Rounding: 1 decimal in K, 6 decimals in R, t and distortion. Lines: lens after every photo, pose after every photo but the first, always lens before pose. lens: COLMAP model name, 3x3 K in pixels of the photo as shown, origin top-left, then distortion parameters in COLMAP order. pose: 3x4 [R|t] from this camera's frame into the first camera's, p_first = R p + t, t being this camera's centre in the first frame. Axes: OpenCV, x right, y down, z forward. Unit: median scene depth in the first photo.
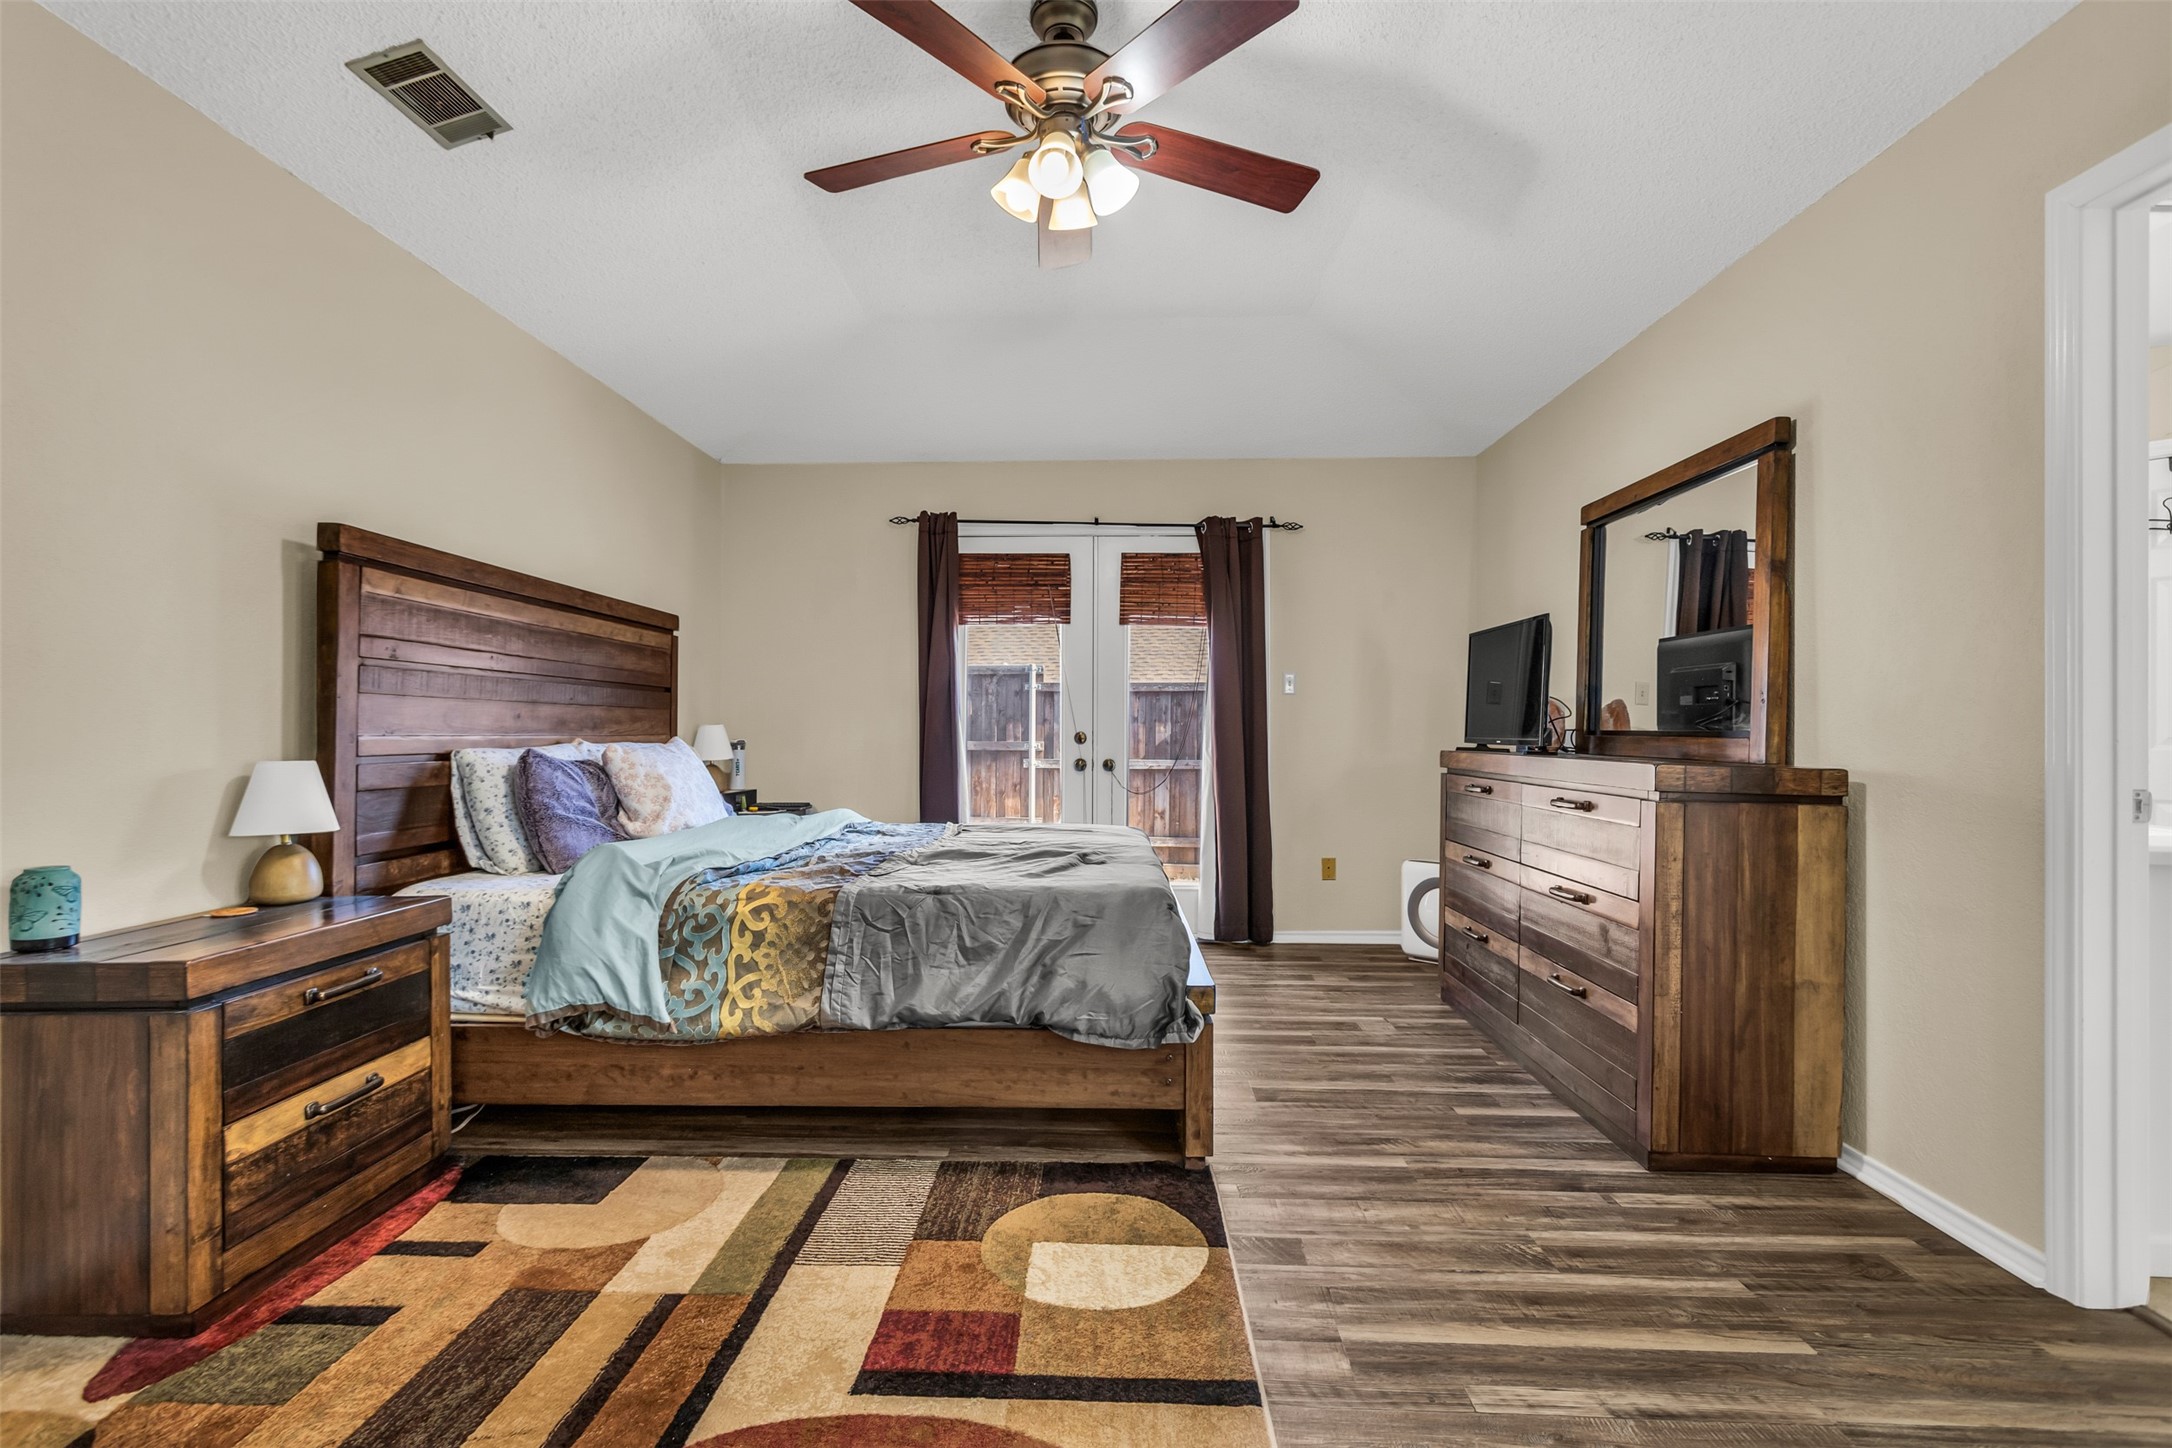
lens RADIAL K [[1010.3, 0, 1078.2], [0, 1010.3, 727.8], [0, 0, 1]] dist [-0.001554, 0.000151]
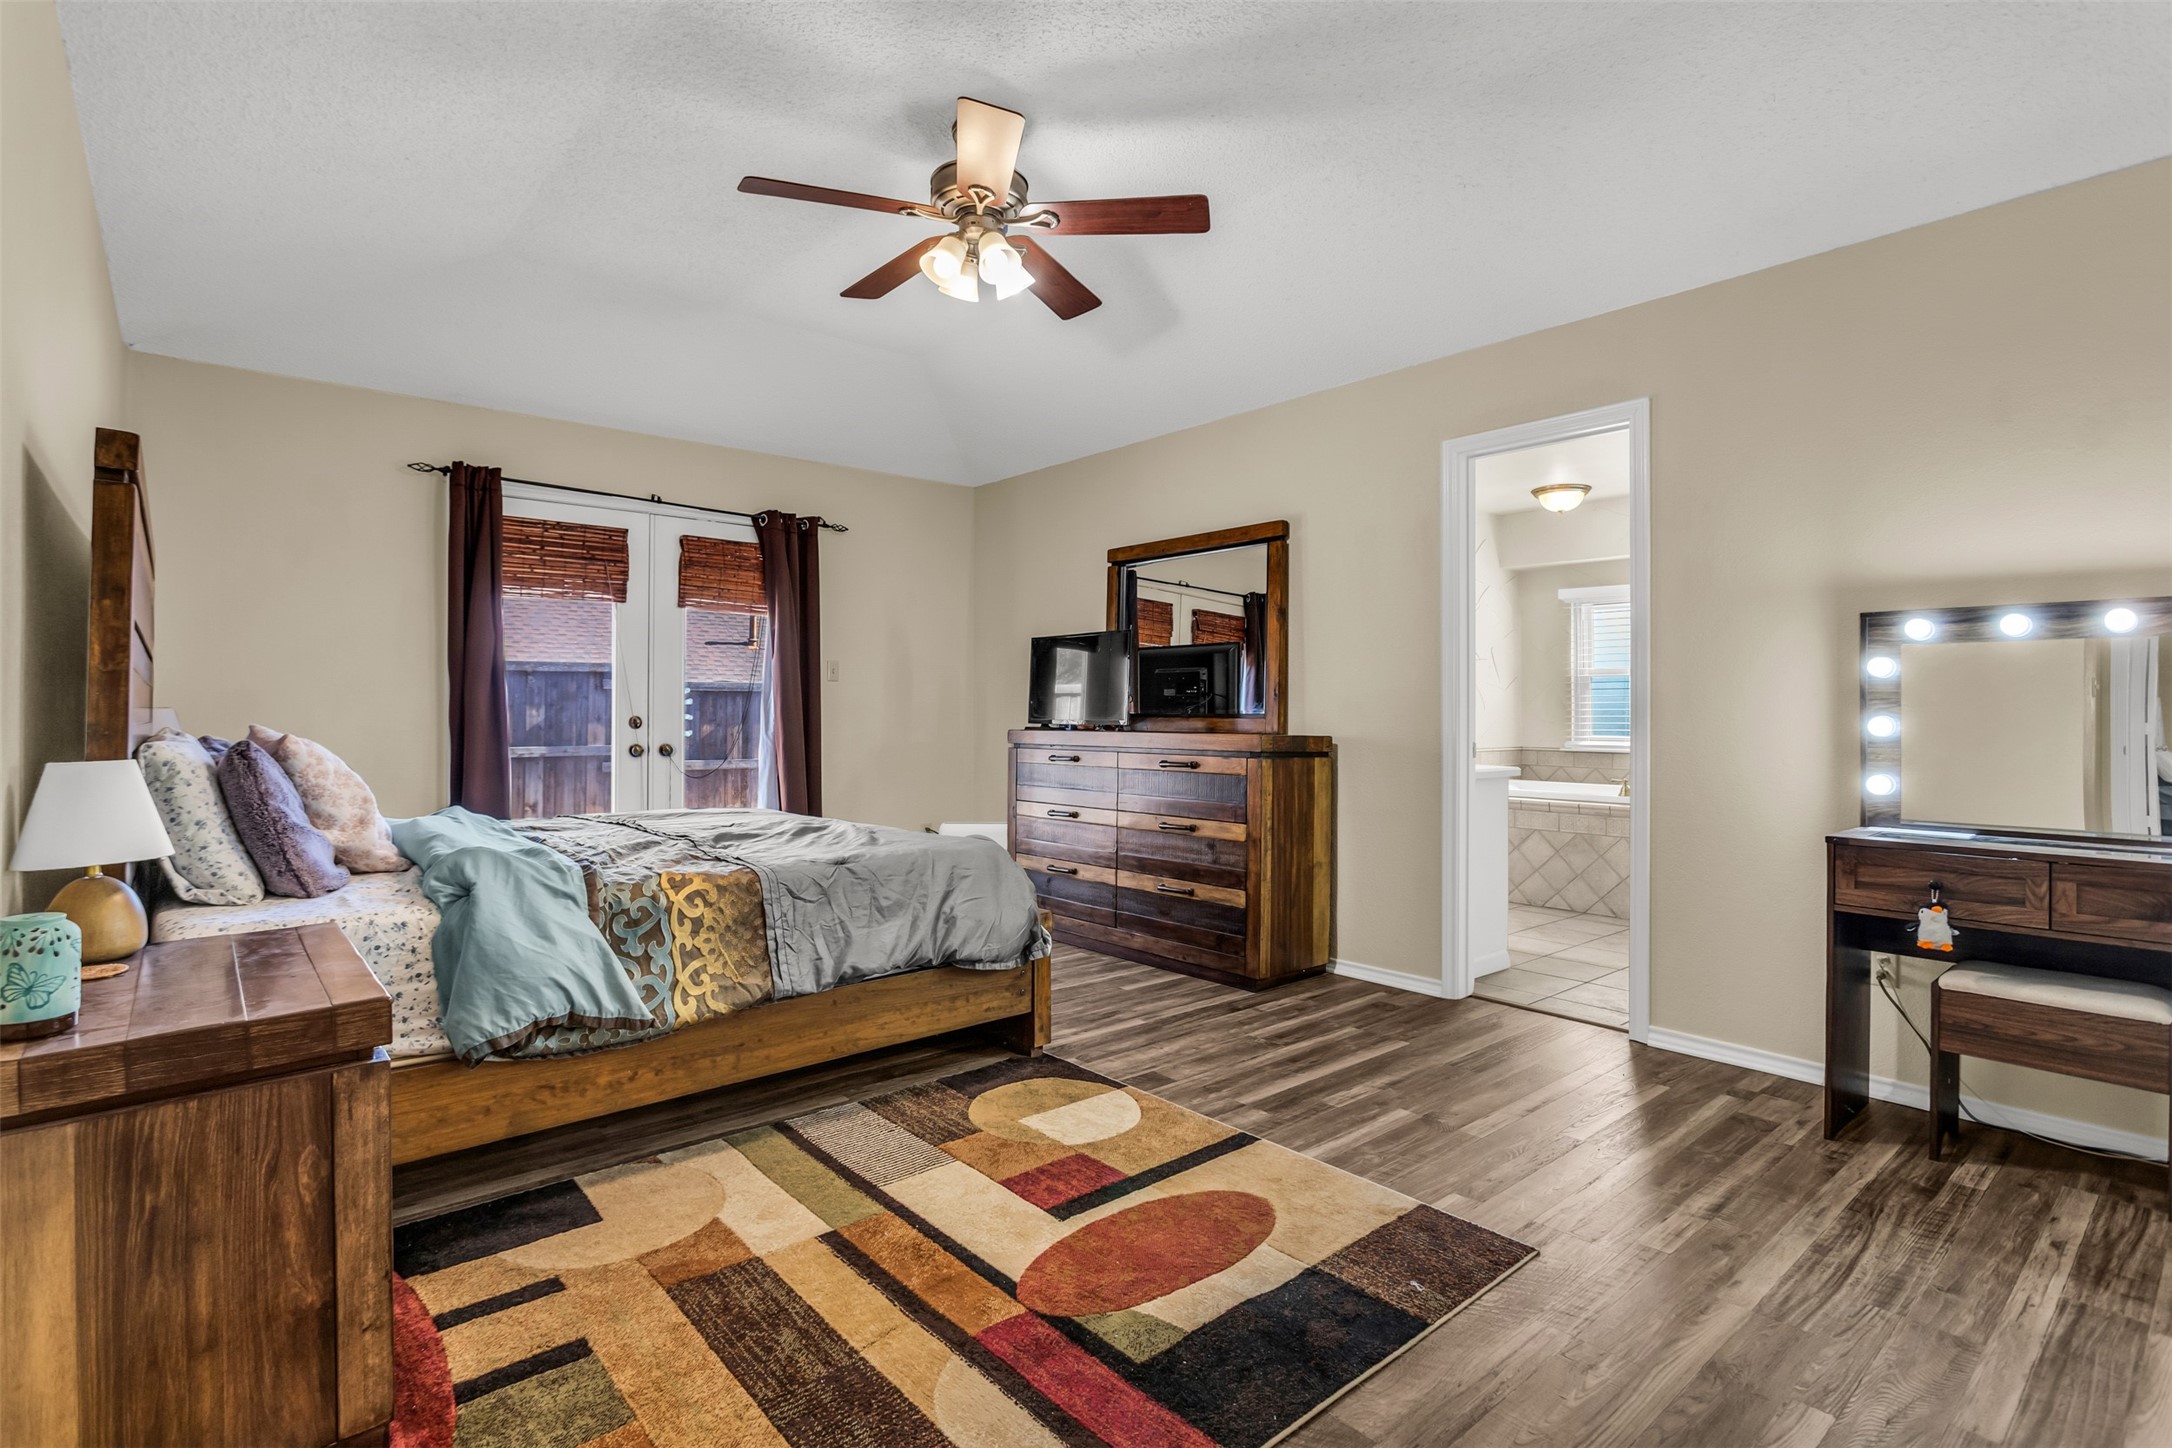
lens RADIAL K [[1027.6, 0, 1078.8], [0, 1027.6, 709.6], [0, 0, 1]] dist [-0.034611, 0.012271]
pose [[0.738913, -0.000026, 0.673801, -0.721912], [0.000738, 0.999999, -0.000771, -0.002316], [-0.673801, 0.001067, 0.738912, 0.003691]]
